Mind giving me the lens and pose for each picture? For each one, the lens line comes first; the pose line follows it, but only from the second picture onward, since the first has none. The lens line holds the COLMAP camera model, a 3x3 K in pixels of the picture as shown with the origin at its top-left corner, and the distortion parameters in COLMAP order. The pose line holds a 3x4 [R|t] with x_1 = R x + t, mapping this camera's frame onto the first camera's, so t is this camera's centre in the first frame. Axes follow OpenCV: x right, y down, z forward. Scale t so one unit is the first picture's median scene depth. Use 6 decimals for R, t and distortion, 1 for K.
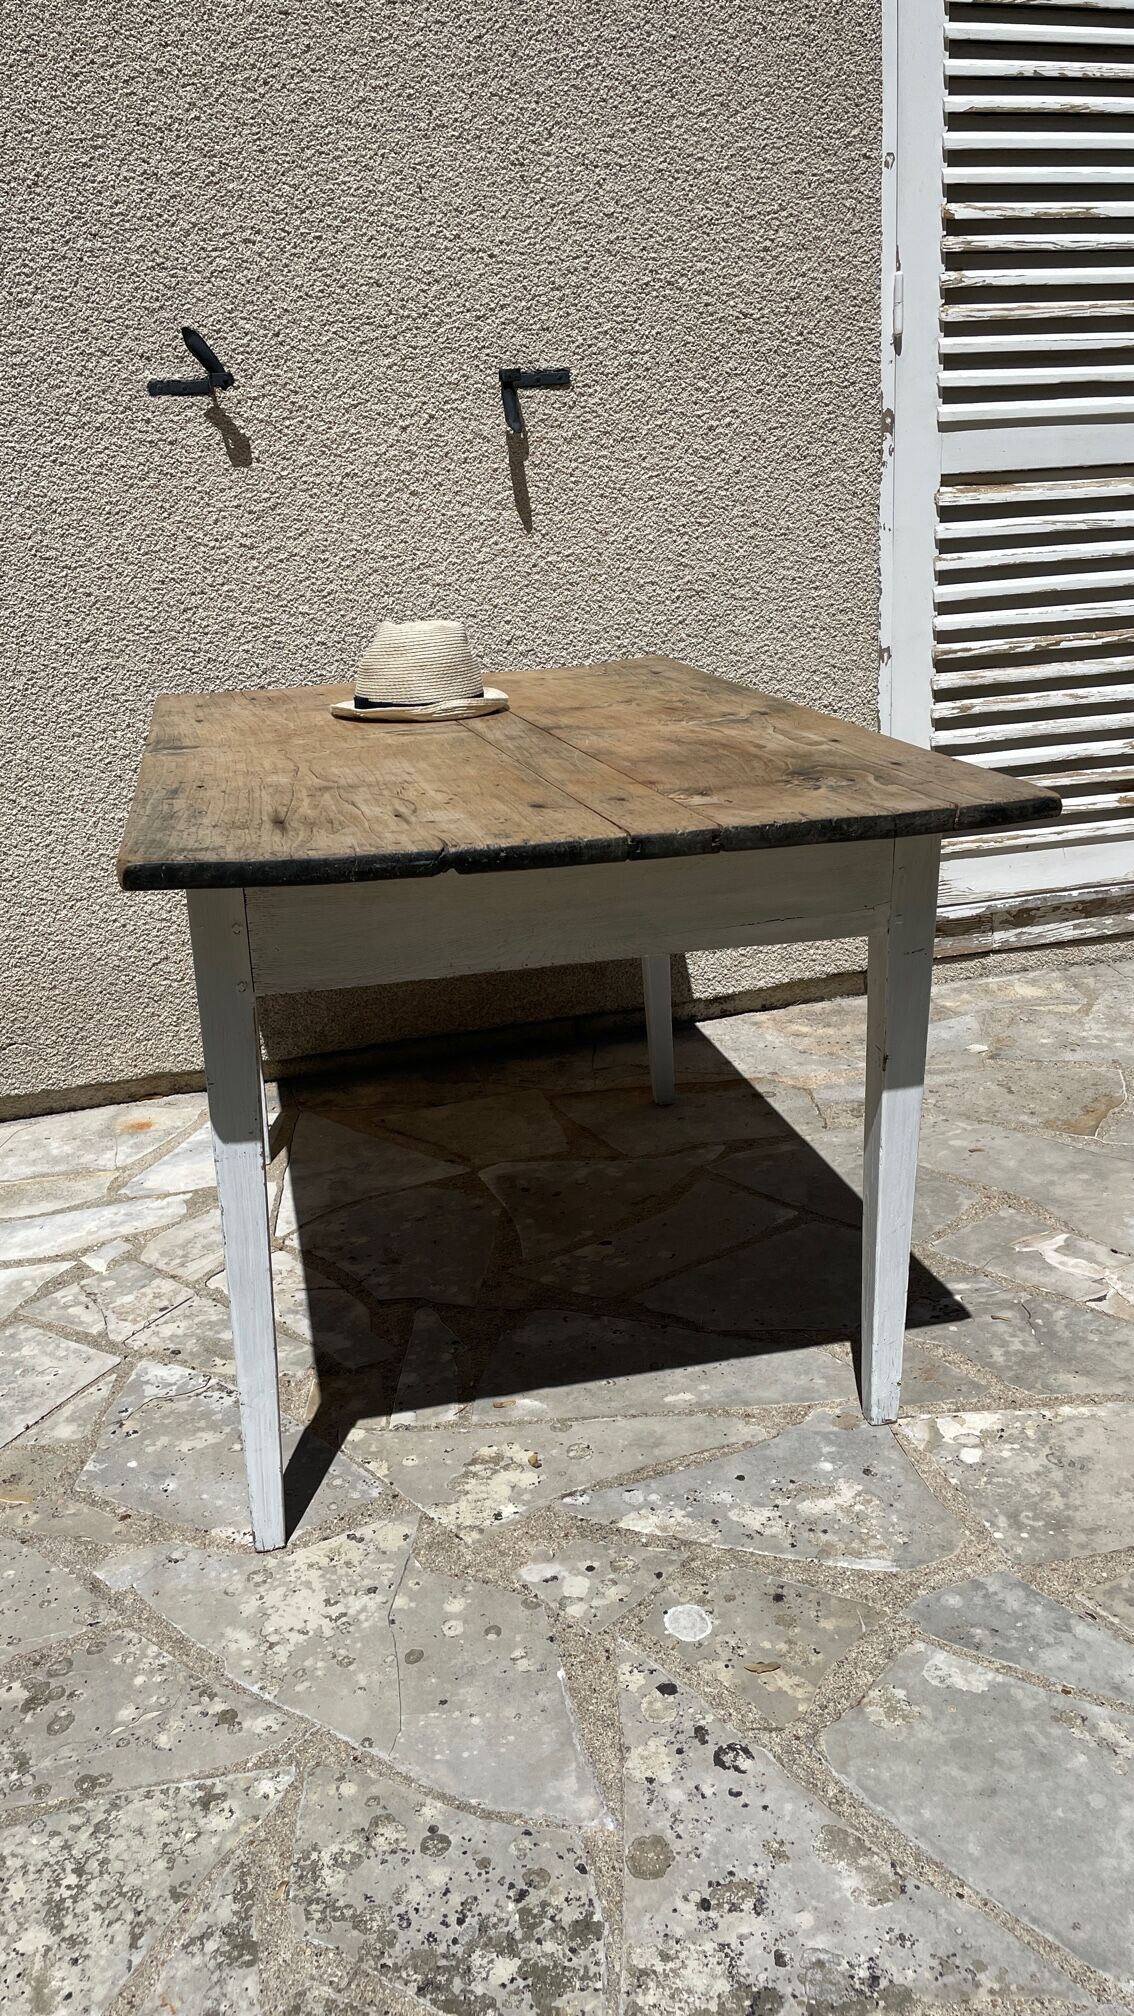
lens RADIAL K [[1532.6, 0, 564.4], [0, 1532.6, 1003.9], [0, 0, 1]] dist [0.091896, -0.123495]
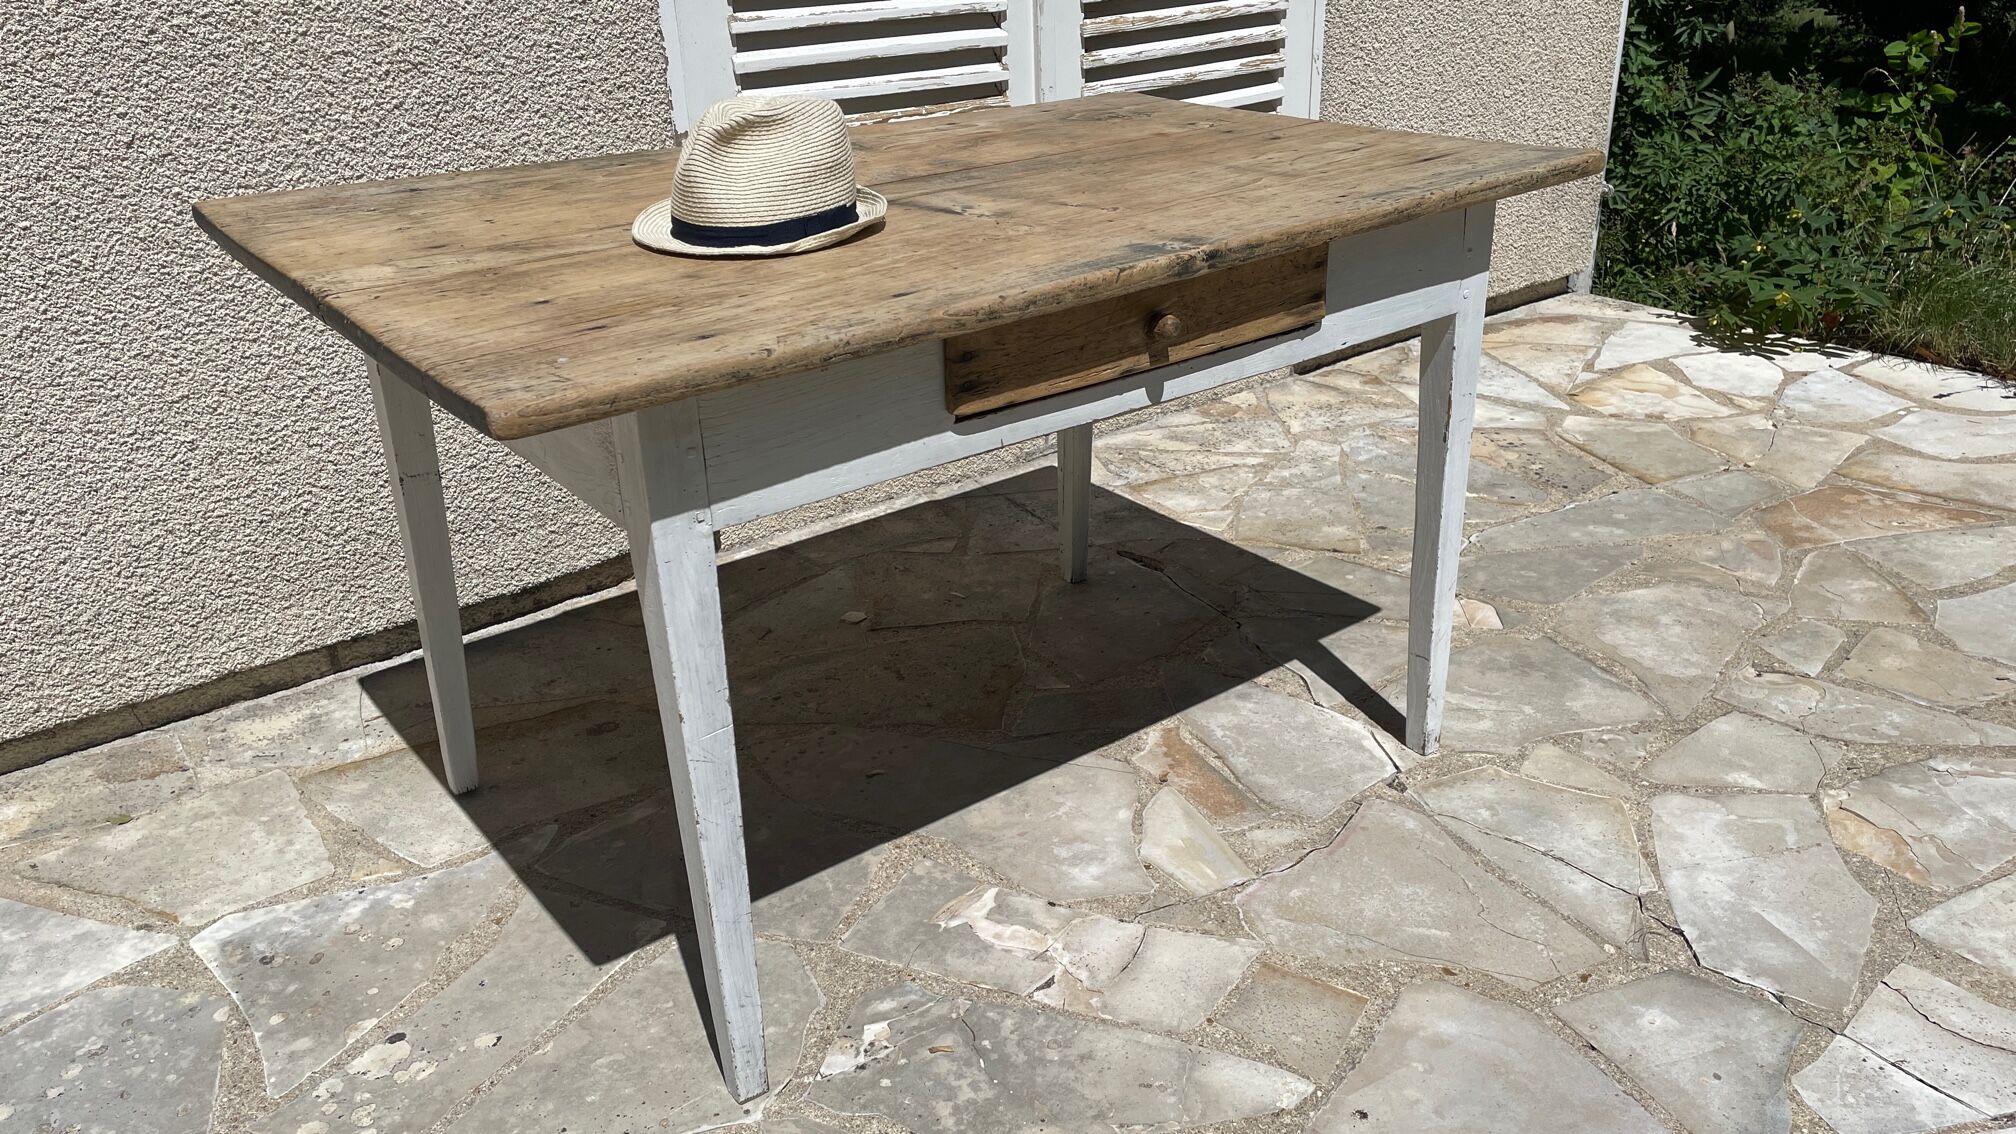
lens RADIAL K [[1532.6, 0, 1024.1], [0, 1532.6, 567.6], [0, 0, 1]] dist [0.091896, -0.123495]
pose [[0.916230, -0.135907, 0.376897, 0.046243], [0.098927, 0.988323, 0.115895, -0.101096], [-0.388246, -0.068901, 0.918976, 0.221930]]
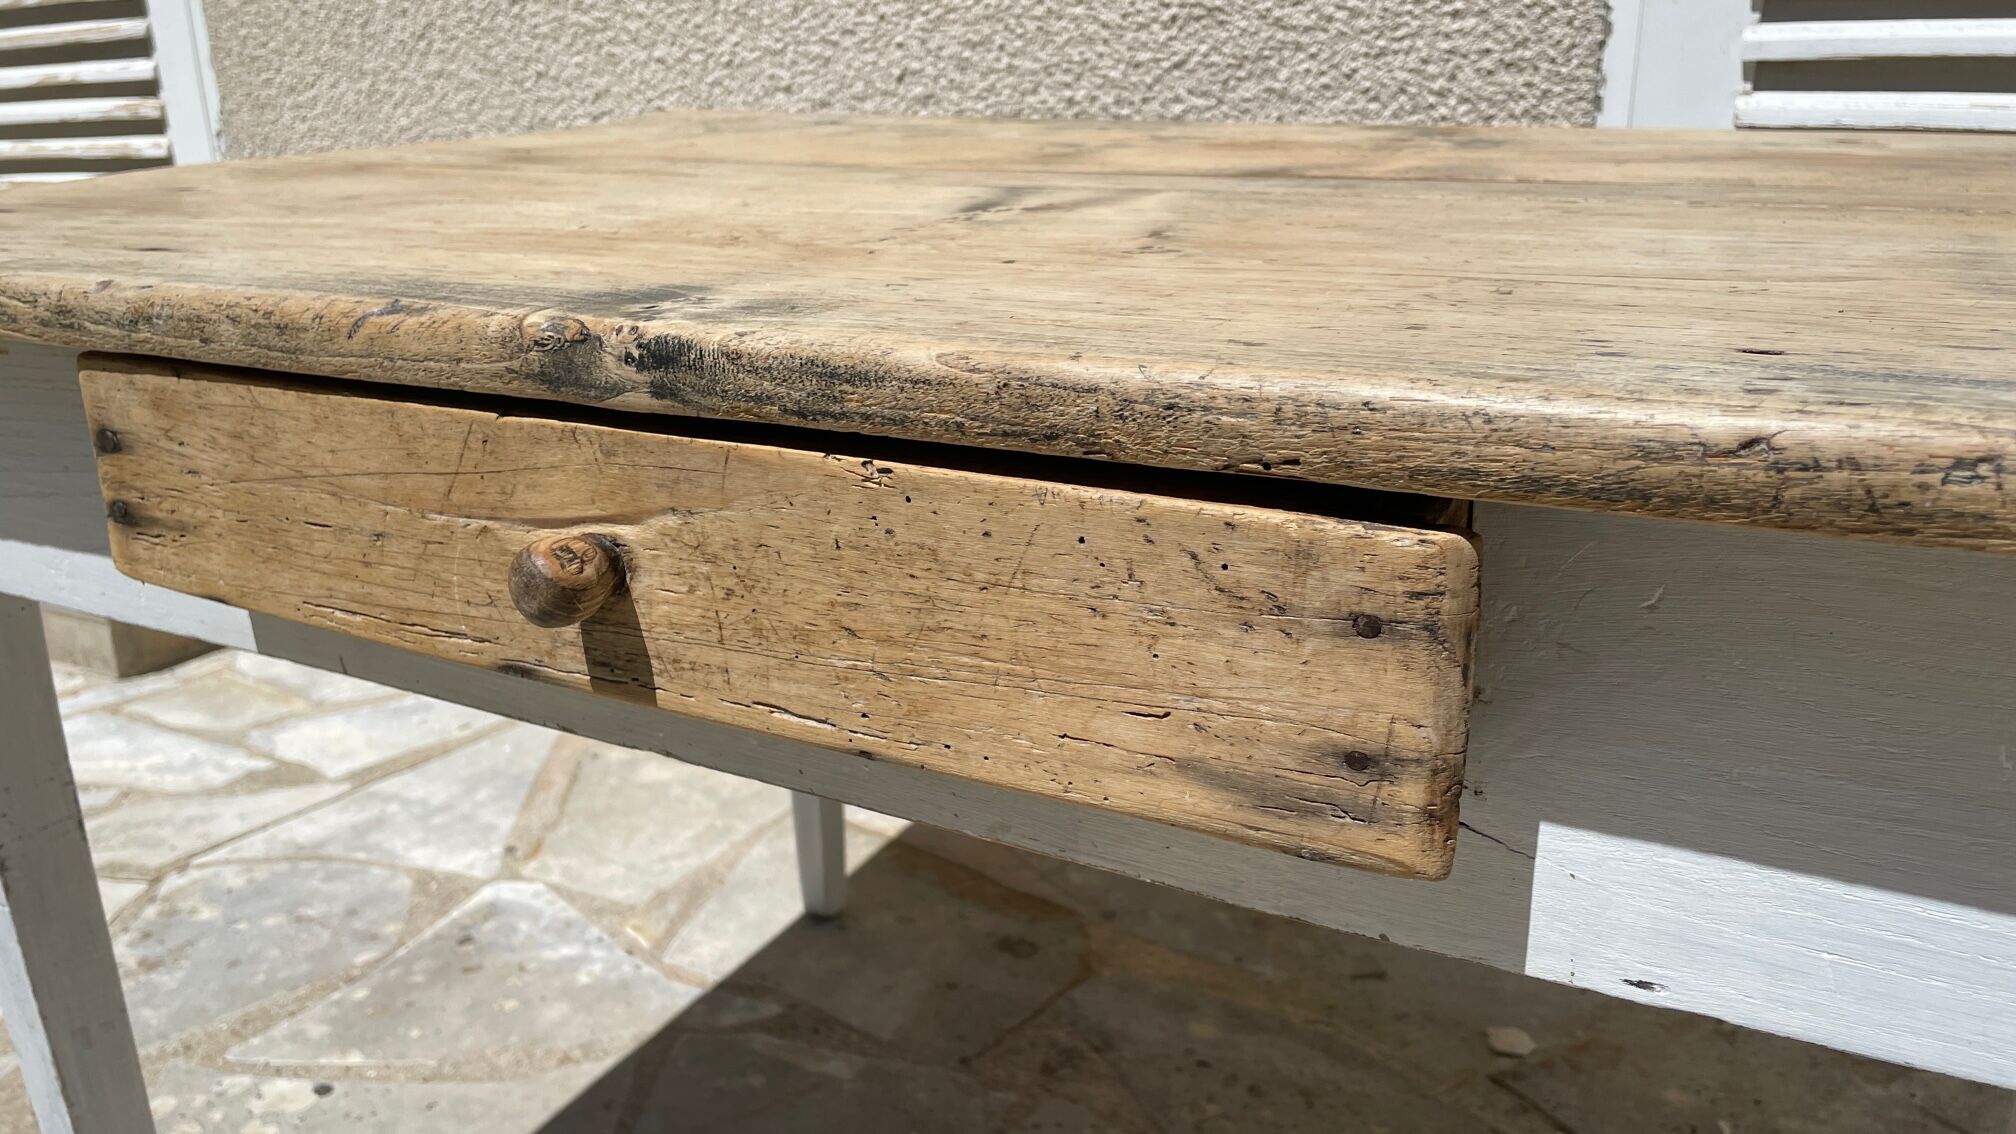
lens RADIAL K [[1532.6, 0, 1009.9], [0, 1532.6, 566.8], [0, 0, 1]] dist [0.091896, -0.123495]
pose [[0.731338, 0.257992, -0.631336, 0.482383], [-0.233791, 0.964438, 0.123290, -0.150144], [0.640693, 0.057434, 0.765646, 0.636545]]
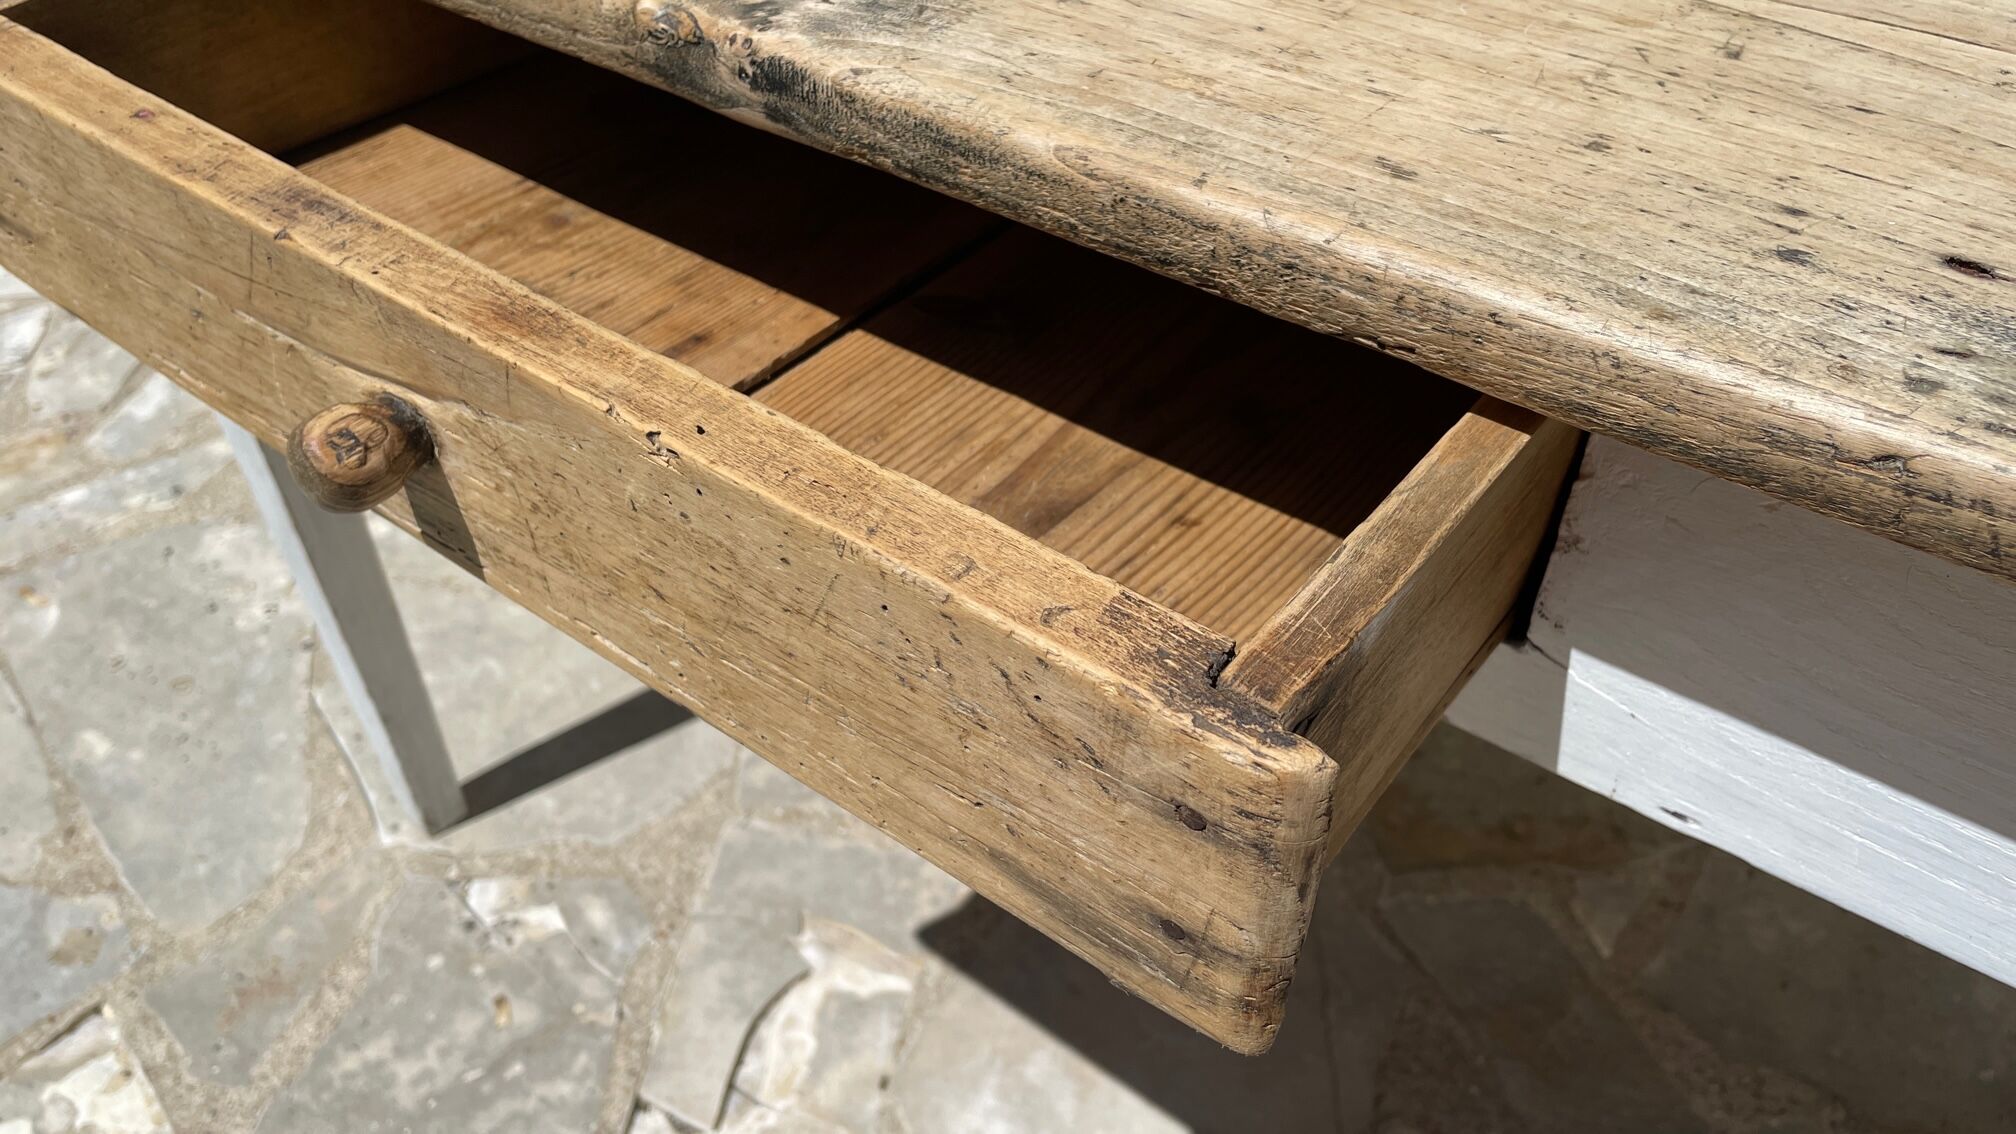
lens RADIAL K [[1532.6, 0, 1021.3], [0, 1532.6, 574.0], [0, 0, 1]] dist [0.091896, -0.123495]
pose [[0.622244, 0.566835, -0.539917, 0.472400], [-0.283683, 0.806101, 0.519351, -0.190468], [0.729614, -0.169998, 0.662392, 0.644452]]
